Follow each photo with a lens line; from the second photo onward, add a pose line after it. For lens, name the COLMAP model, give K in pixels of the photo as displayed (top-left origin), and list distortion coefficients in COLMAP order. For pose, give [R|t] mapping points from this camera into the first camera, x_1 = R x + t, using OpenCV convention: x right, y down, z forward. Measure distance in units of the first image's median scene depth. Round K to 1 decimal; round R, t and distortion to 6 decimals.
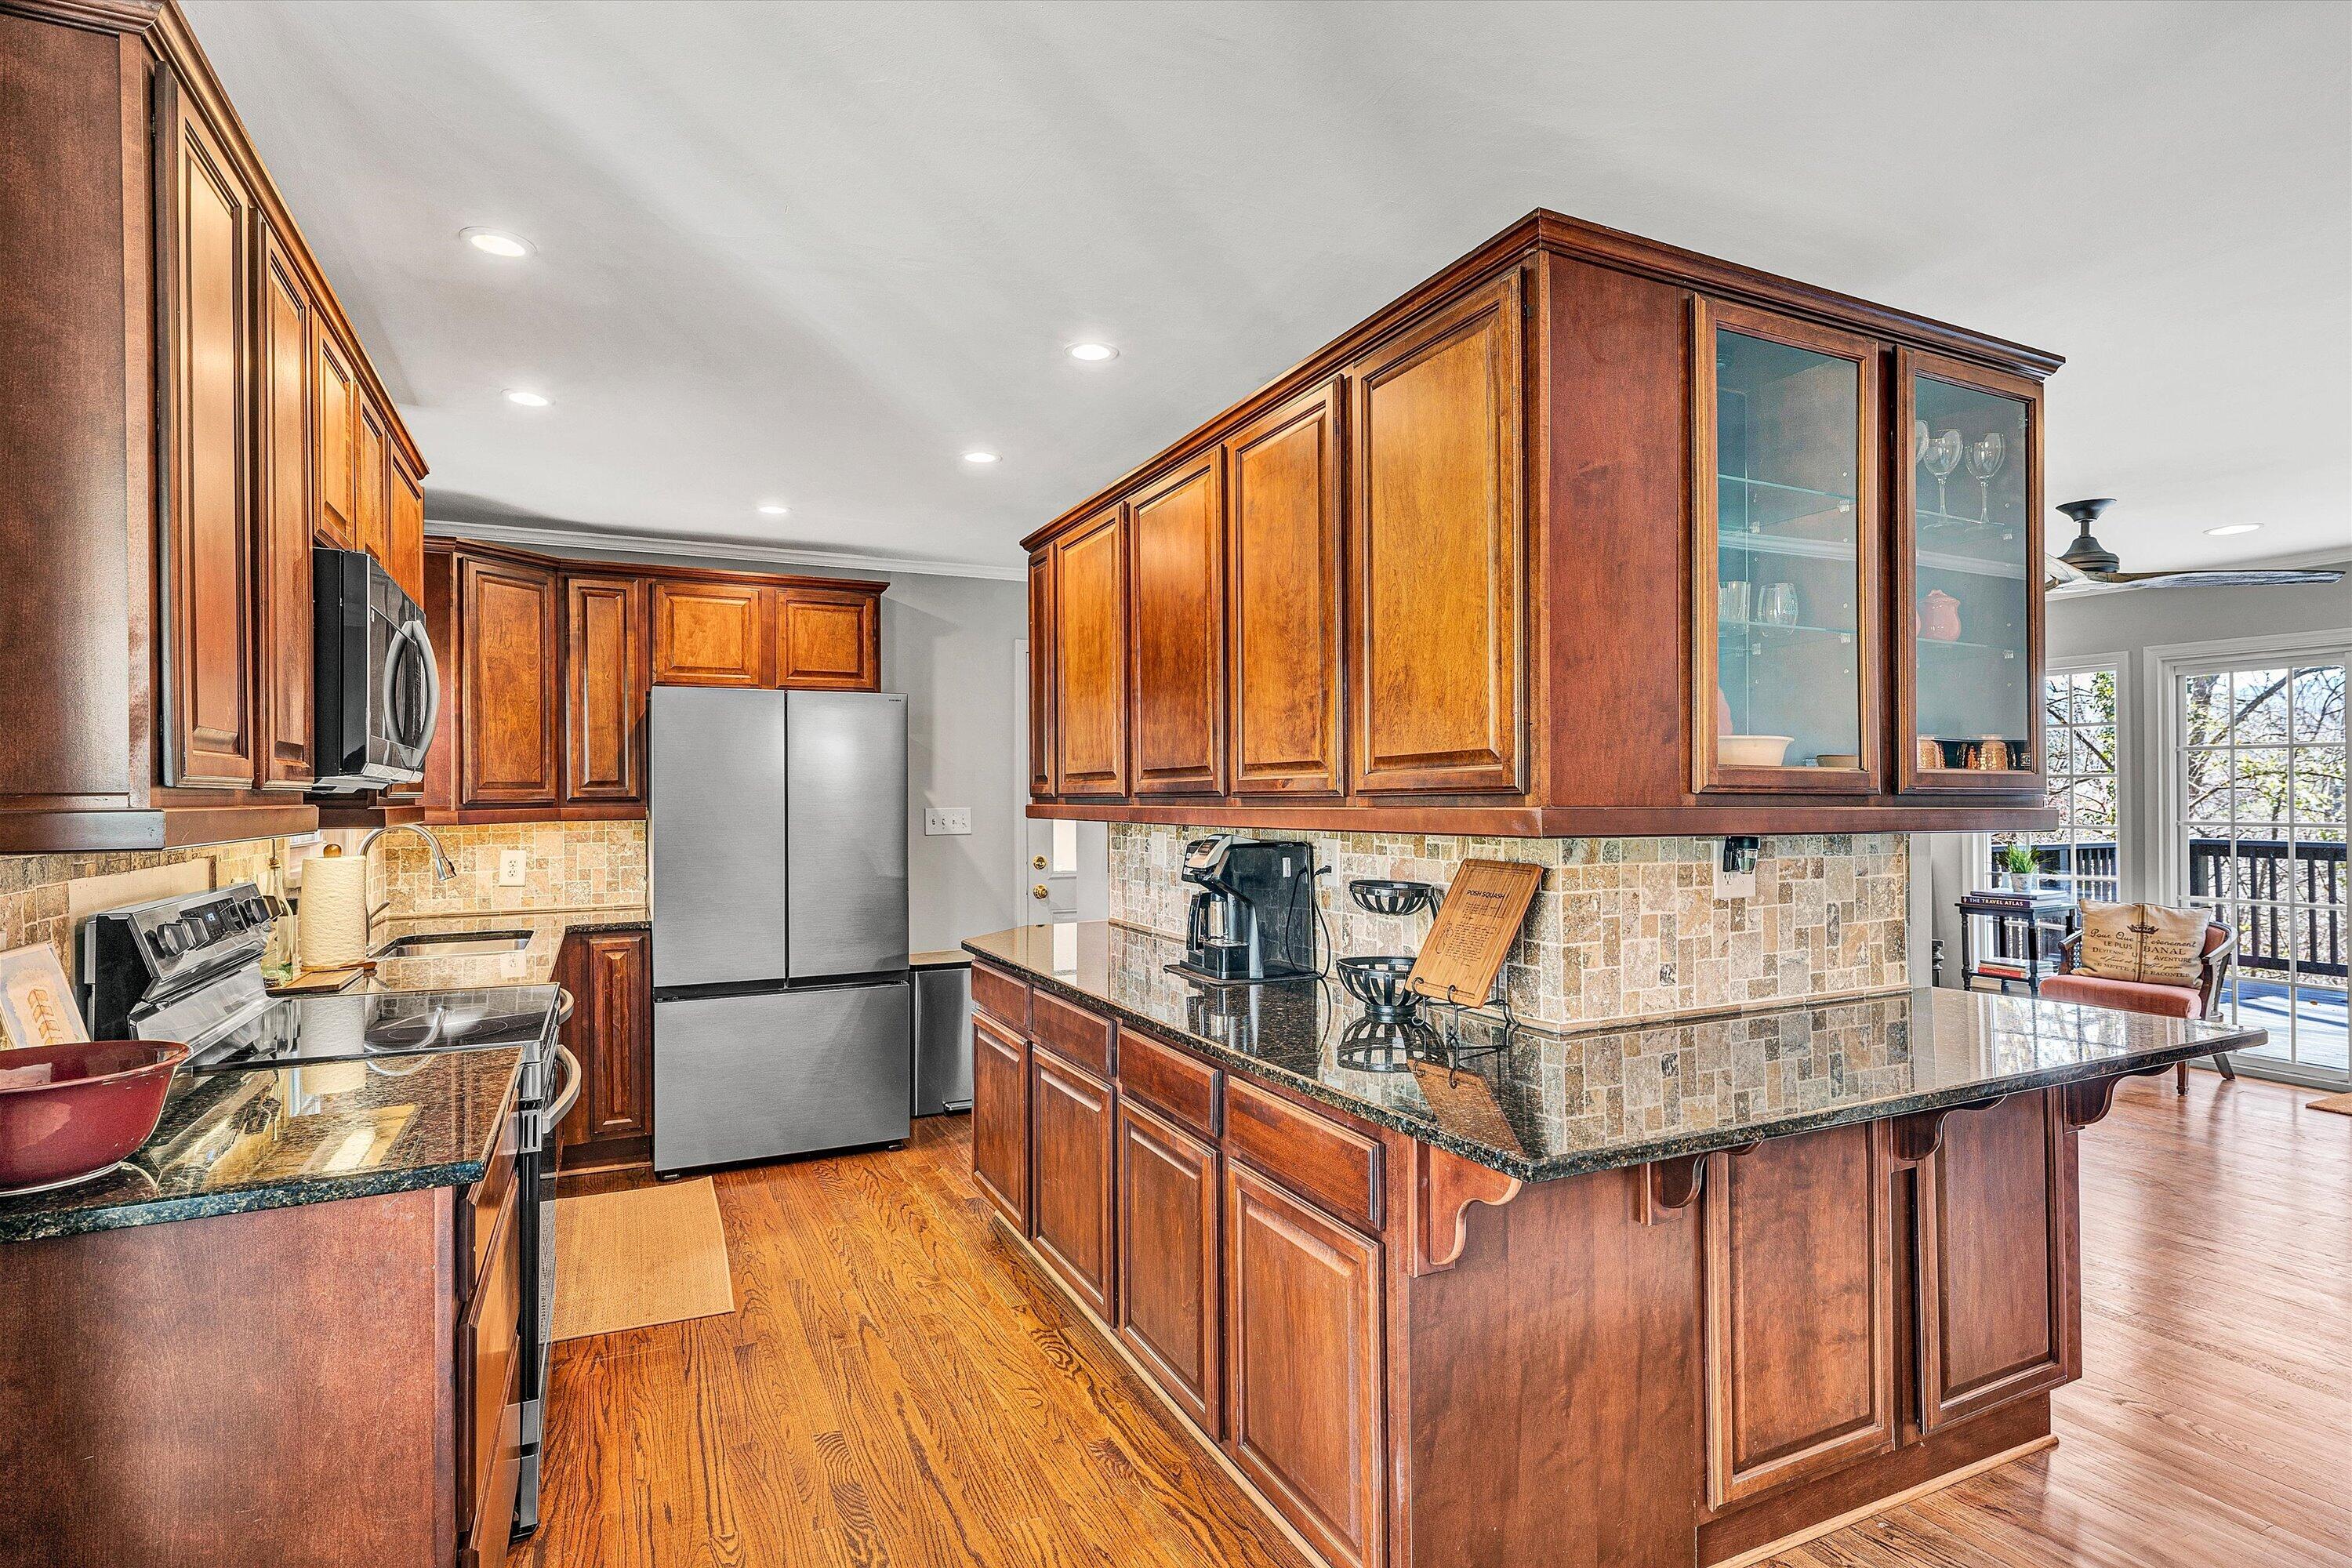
lens RADIAL K [[1185.2, 0, 1182.2], [0, 1185.2, 791.3], [0, 0, 1]] dist [0.002945, -0.001302]
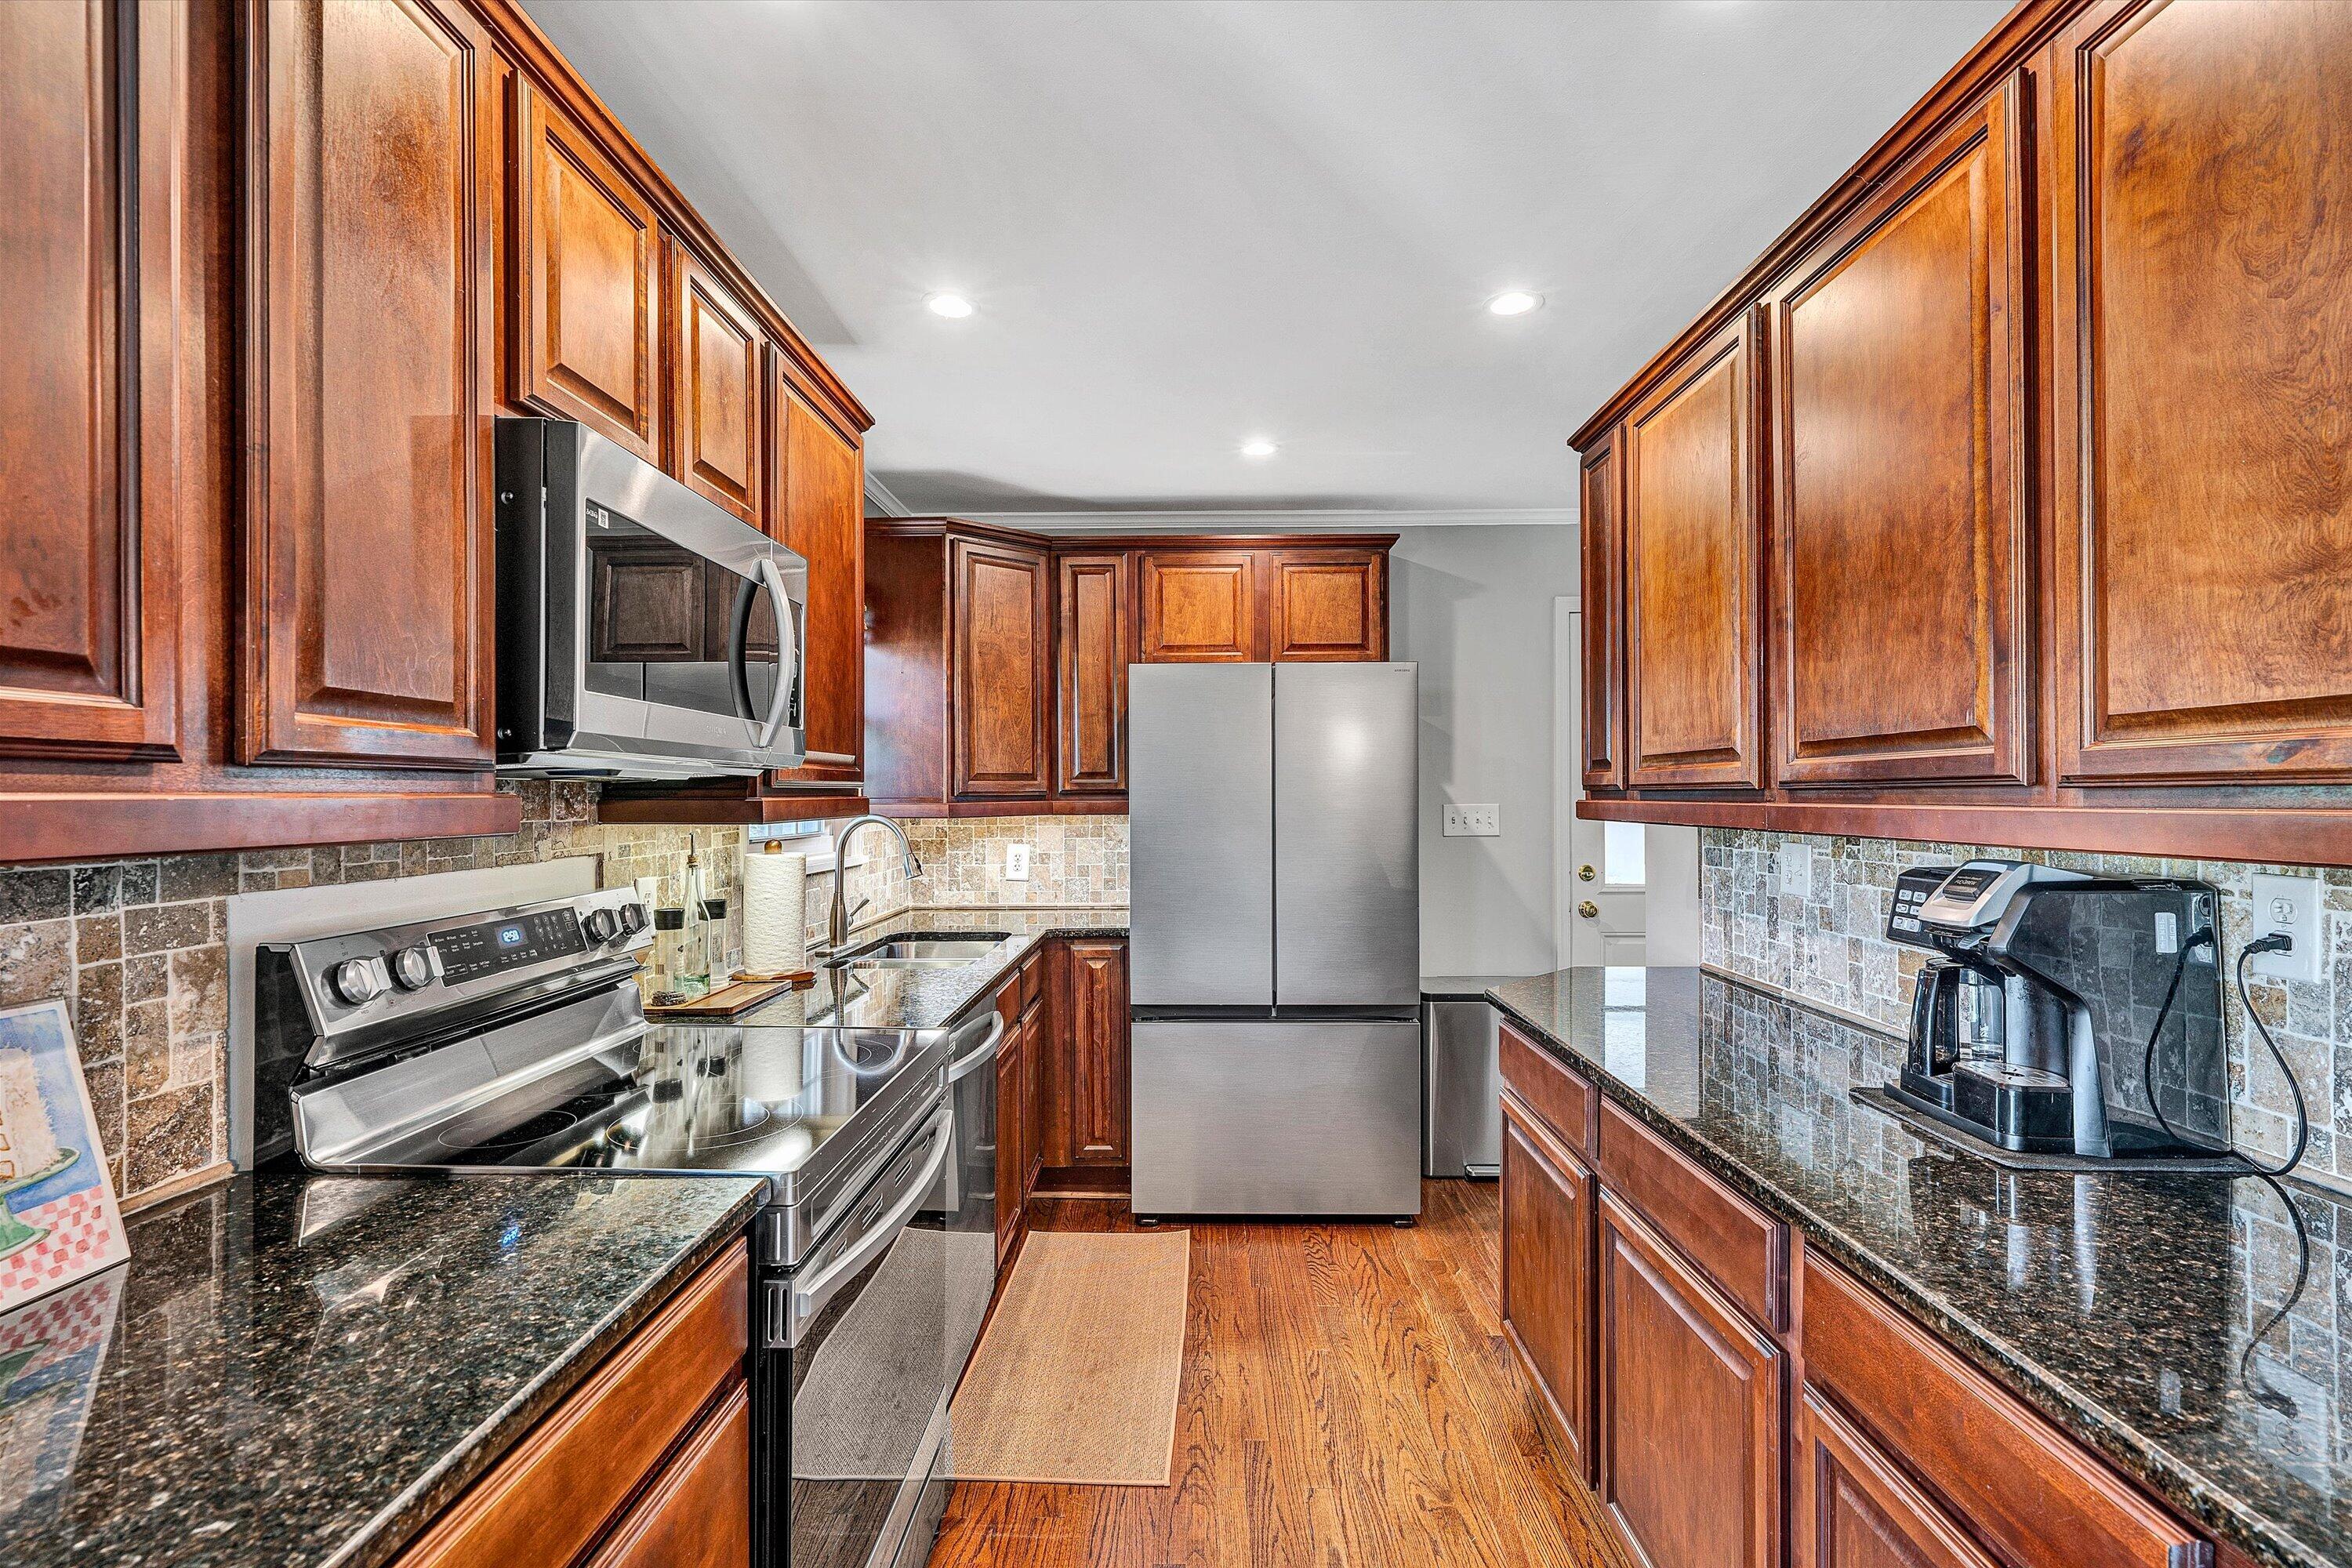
lens RADIAL K [[1065.4, 0, 1189.0], [0, 1065.4, 787.6], [0, 0, 1]] dist [-0.001476, 0.000112]
pose [[0.896128, 0.000891, -0.443795, -0.056492], [-0.001038, 0.999999, -0.000088, 0.003745], [0.443795, 0.000540, 0.896128, 0.318622]]
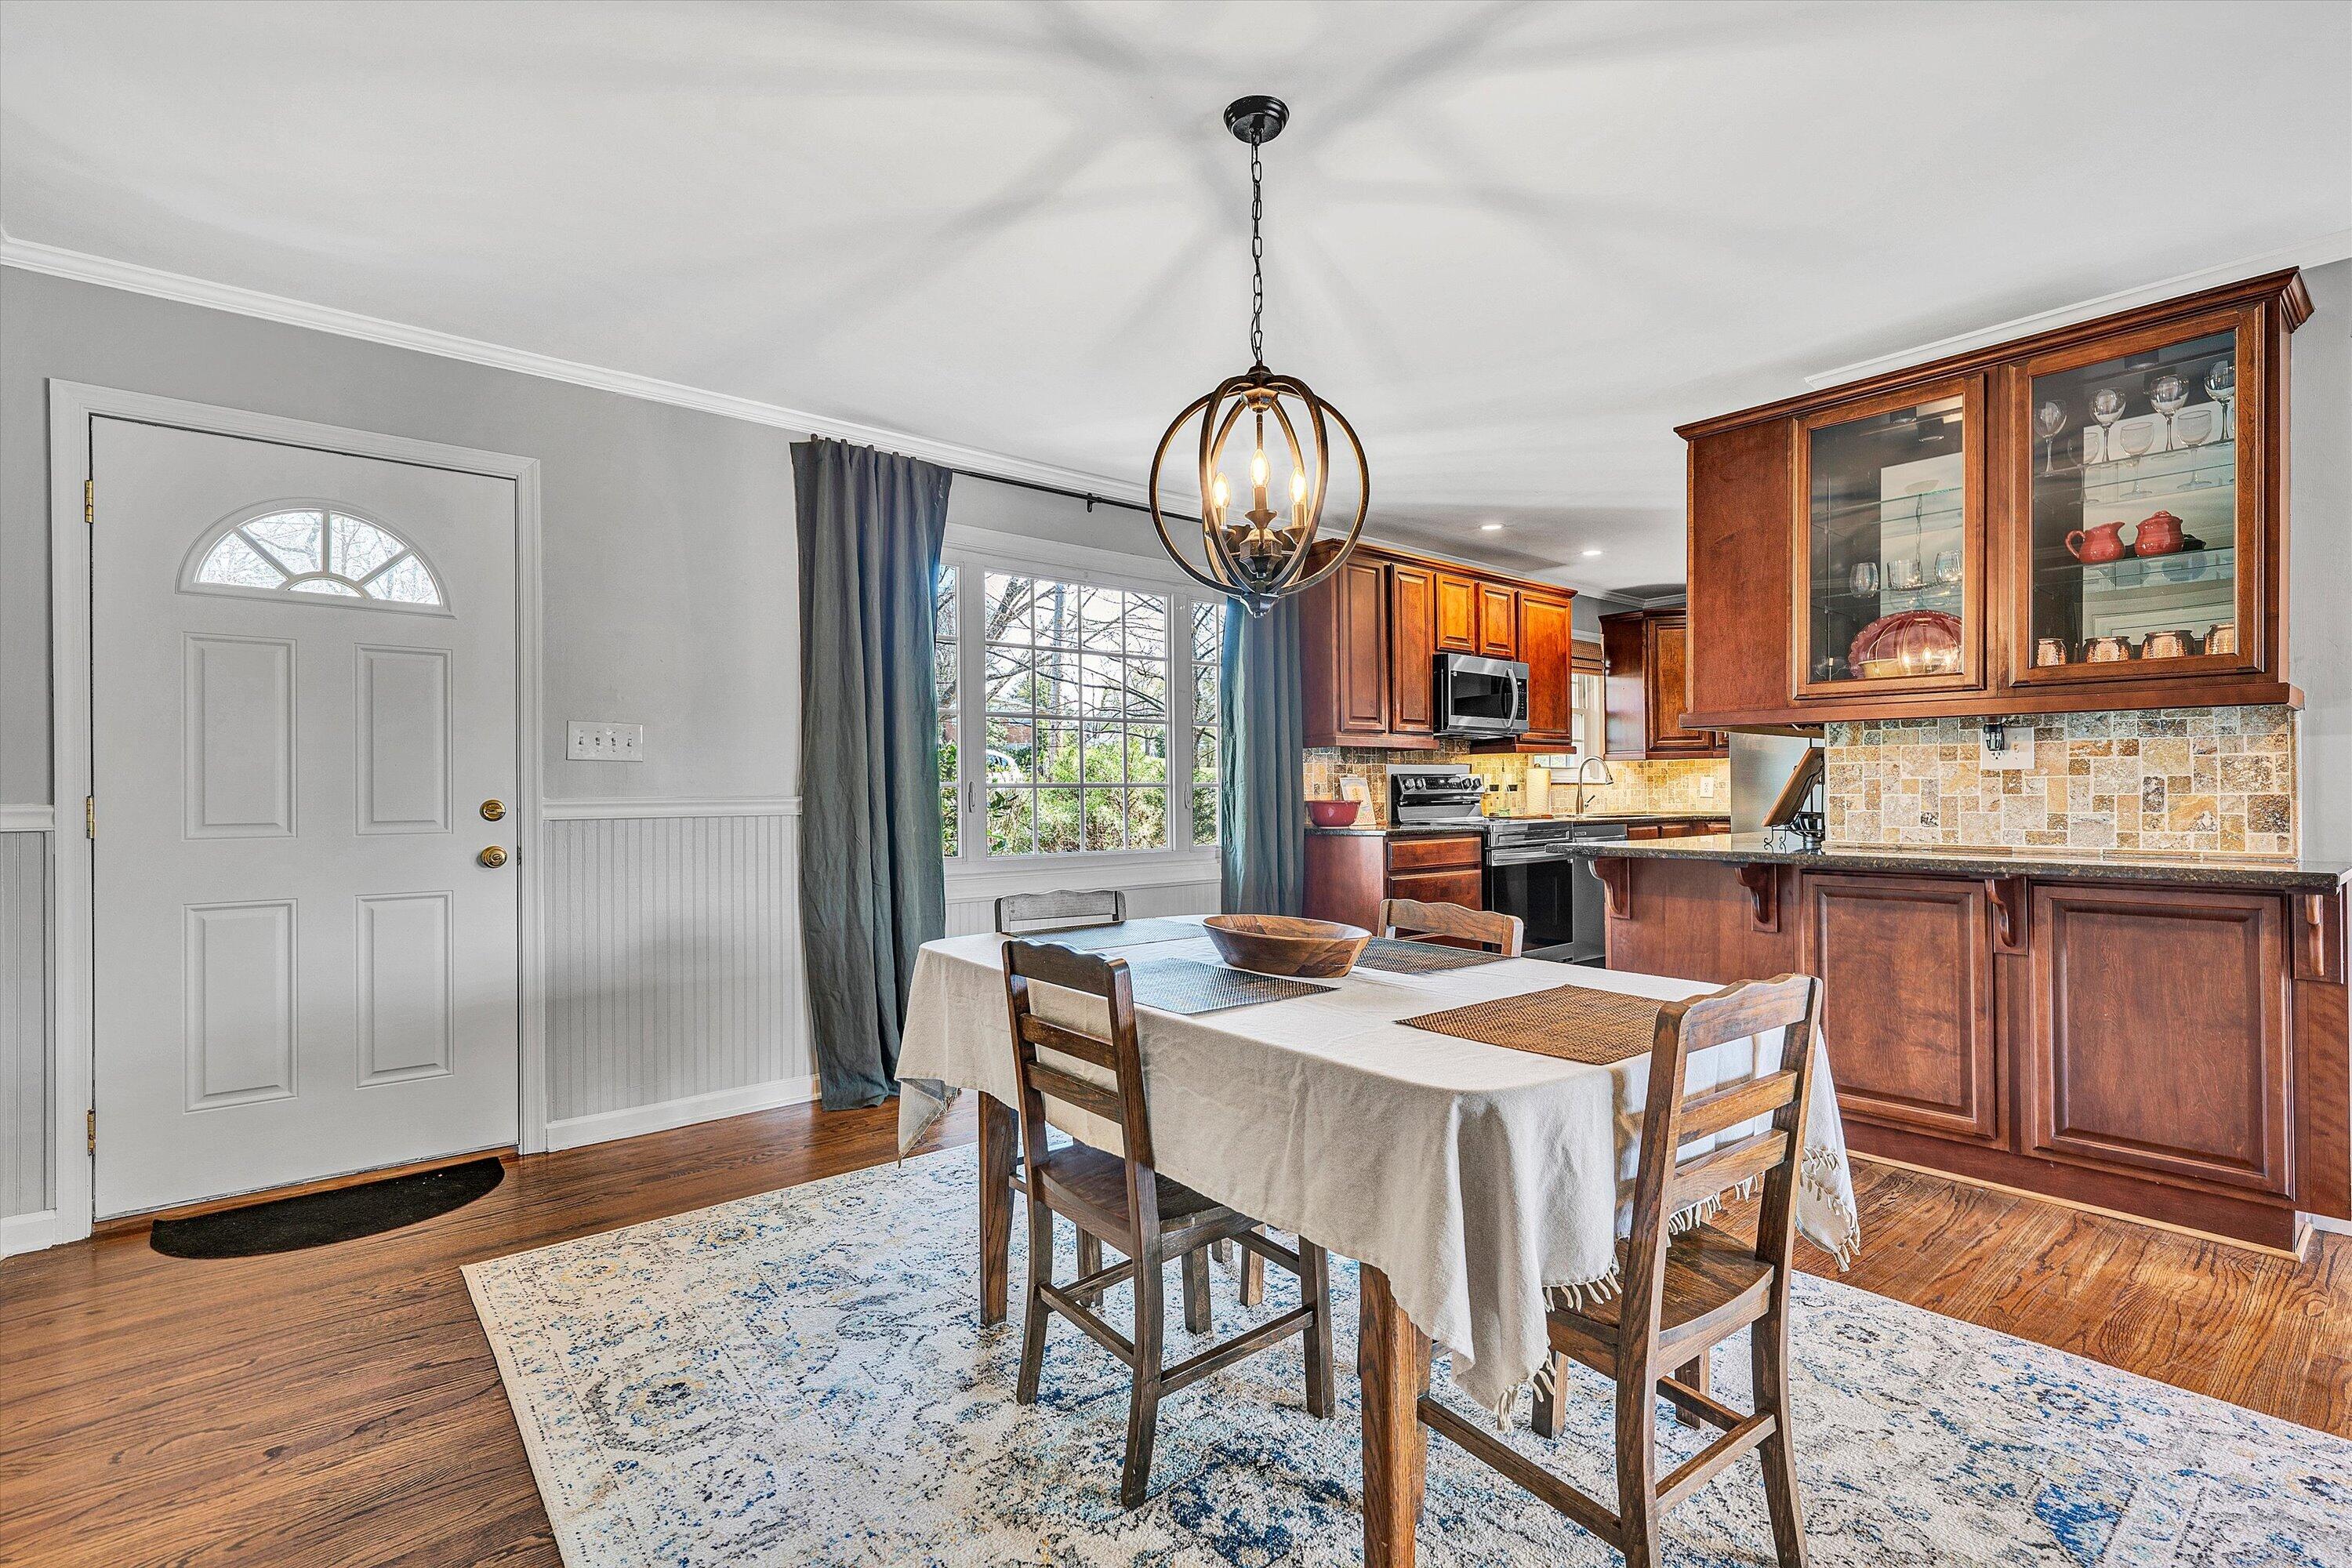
lens RADIAL K [[1065.4, 0, 1182.8], [0, 1065.4, 789.6], [0, 0, 1]] dist [-0.001476, 0.000112]
pose [[0.239859, 0.002396, -0.970805, 0.884632], [0.011606, 0.999918, 0.005335, 0.058829], [0.970738, -0.012547, 0.239812, -0.139463]]
